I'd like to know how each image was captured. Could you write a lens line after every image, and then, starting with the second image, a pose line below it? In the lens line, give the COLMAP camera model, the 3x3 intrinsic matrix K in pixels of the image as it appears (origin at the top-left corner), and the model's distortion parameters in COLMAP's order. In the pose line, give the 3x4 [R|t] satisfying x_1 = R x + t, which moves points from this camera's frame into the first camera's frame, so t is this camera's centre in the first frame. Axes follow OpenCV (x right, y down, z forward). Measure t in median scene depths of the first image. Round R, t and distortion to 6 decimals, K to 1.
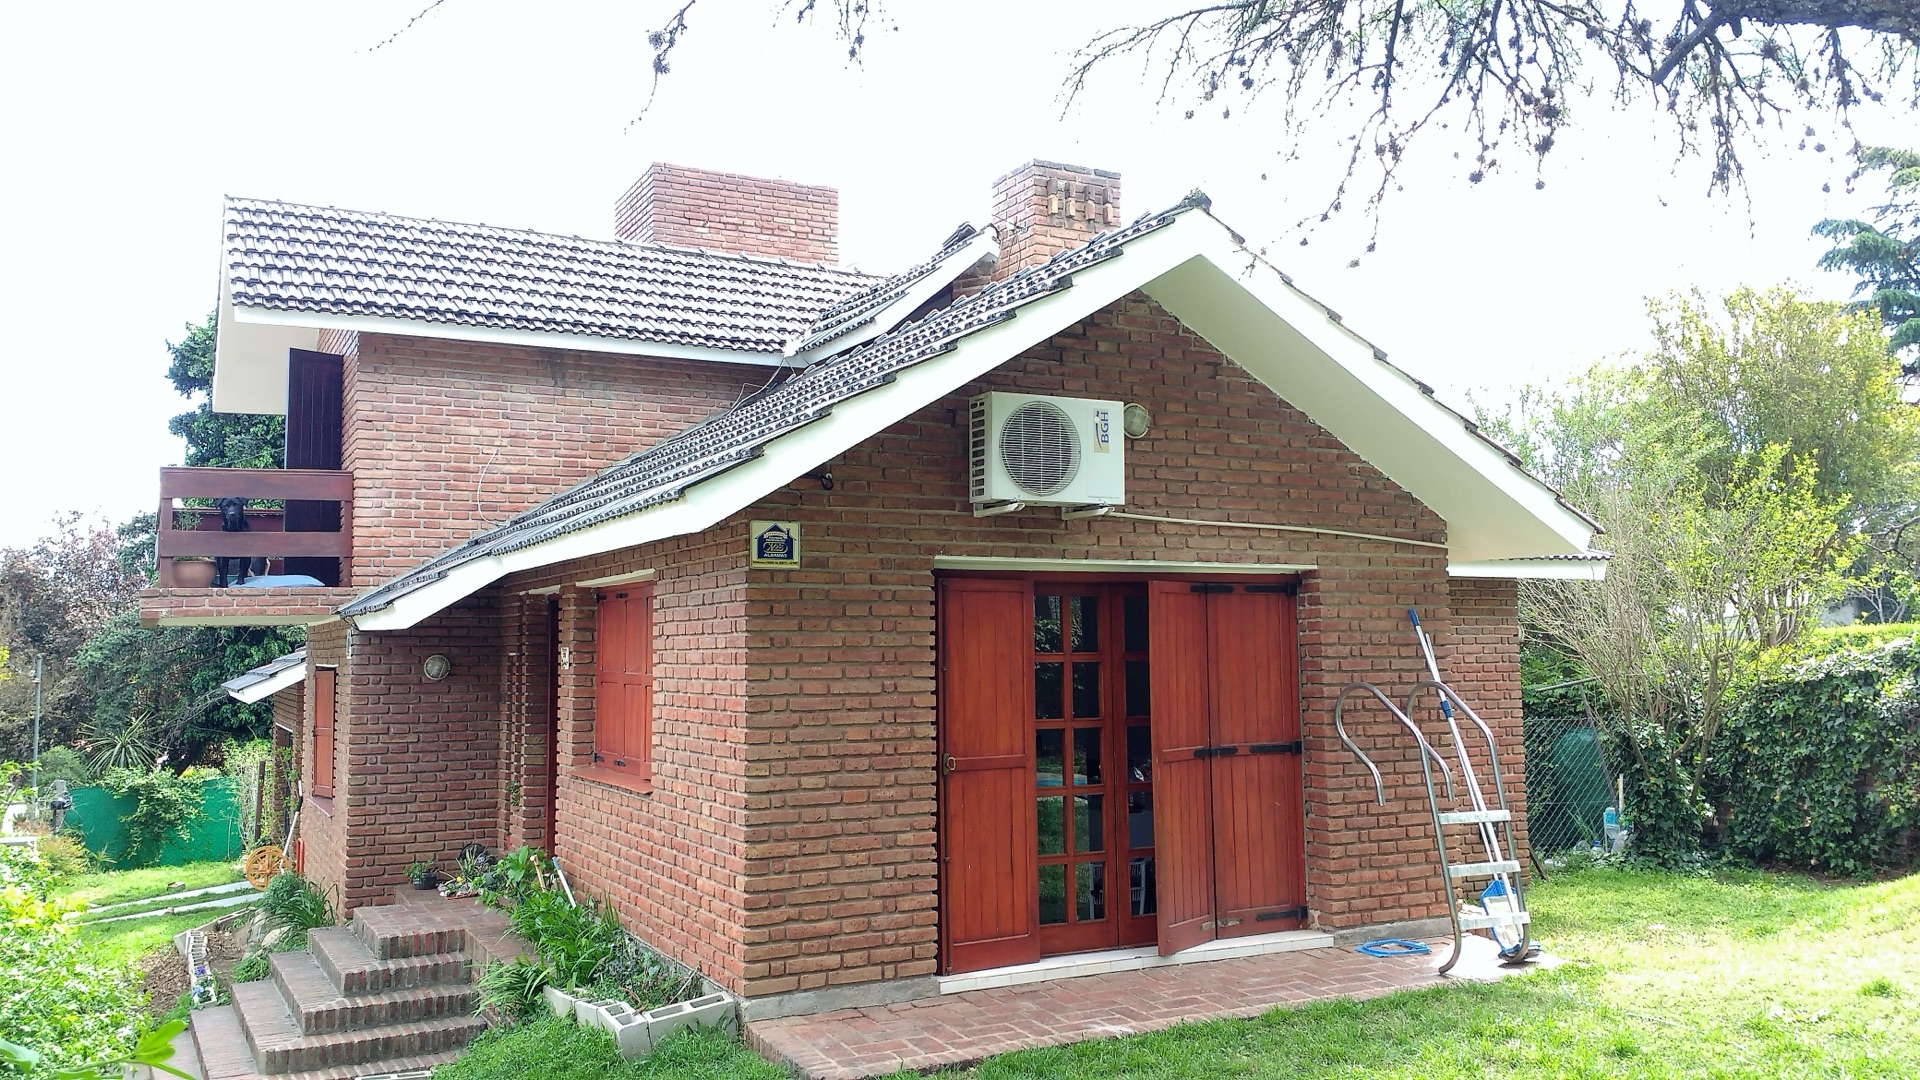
lens RADIAL K [[1519.6, 0, 960.0], [0, 1519.6, 540.0], [0, 0, 1]] dist [0.120389, -0.191793]
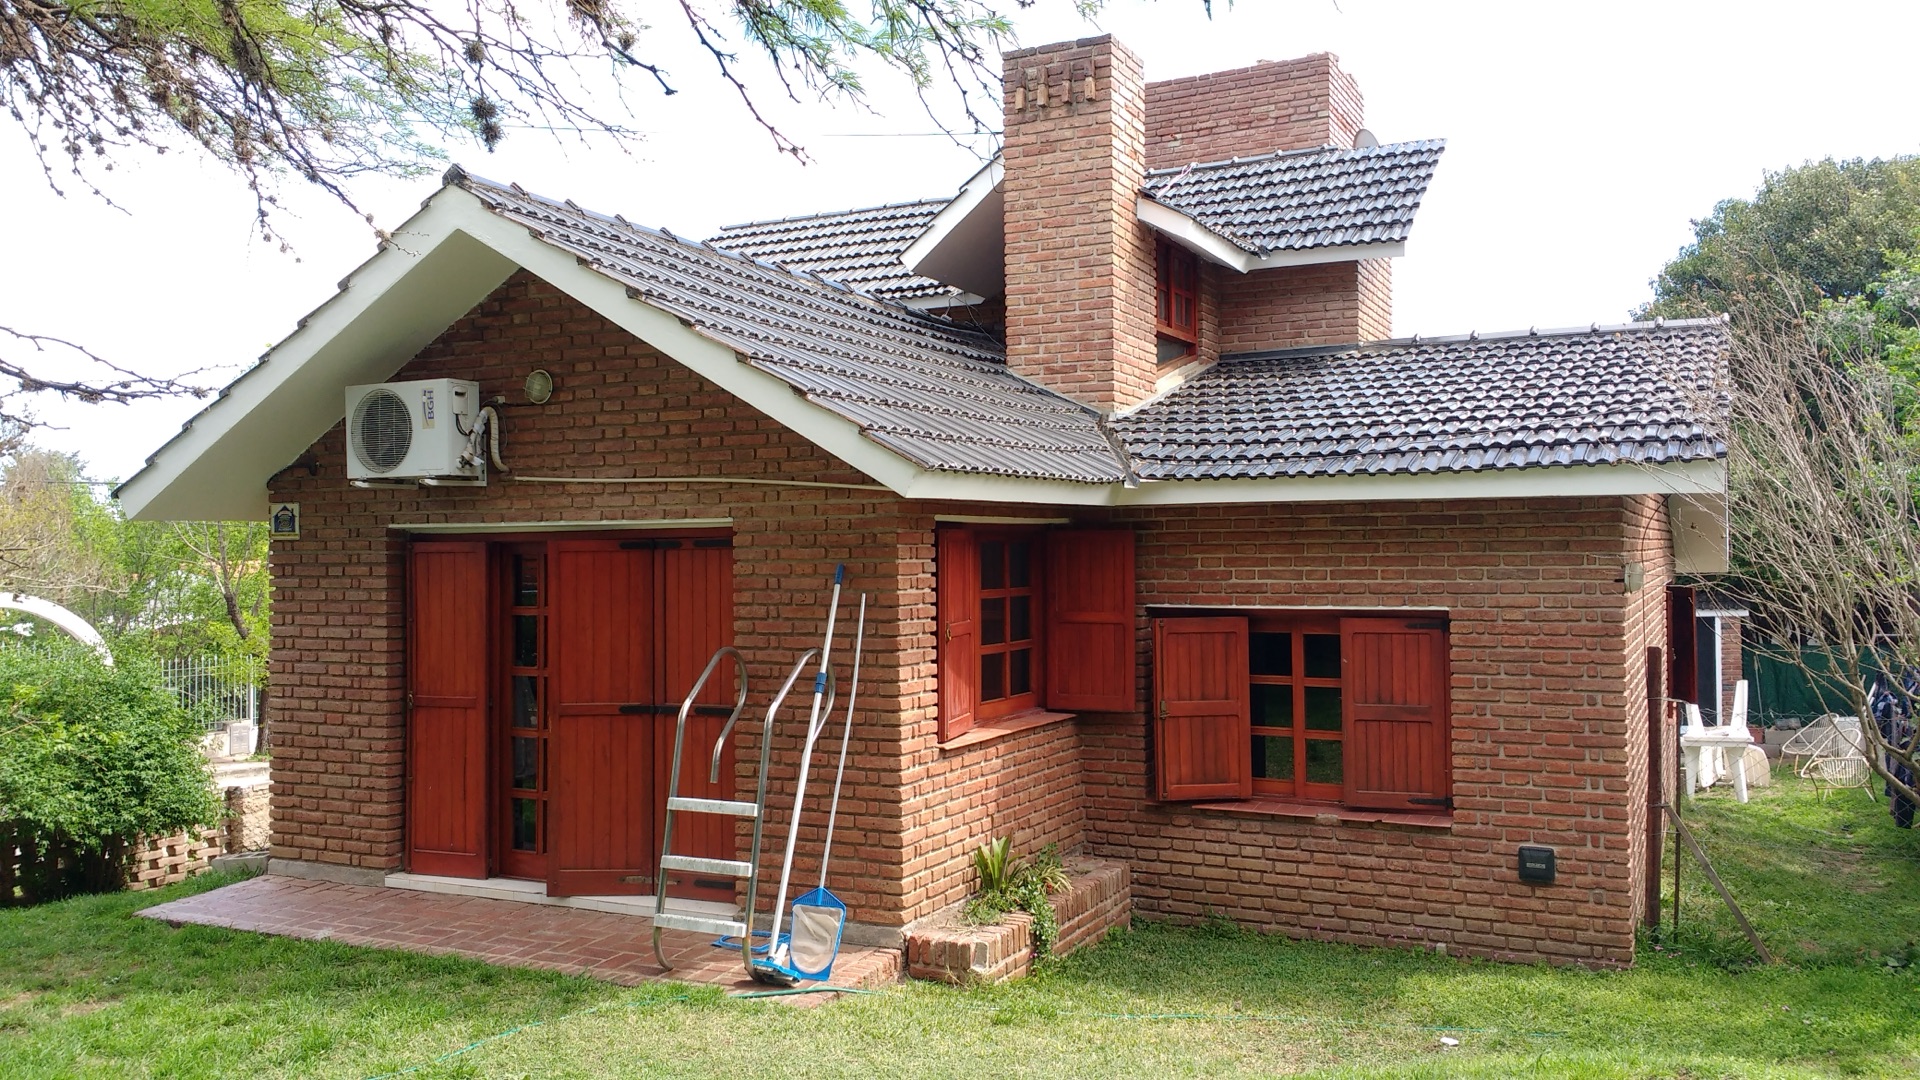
lens RADIAL K [[1519.6, 0, 960.0], [0, 1519.6, 540.0], [0, 0, 1]] dist [0.120389, -0.191793]
pose [[0.579259, 0.000543, -0.815144, 1.134429], [0.065221, 0.996763, 0.047012, -0.004709], [0.812530, -0.080397, 0.577348, 0.623274]]
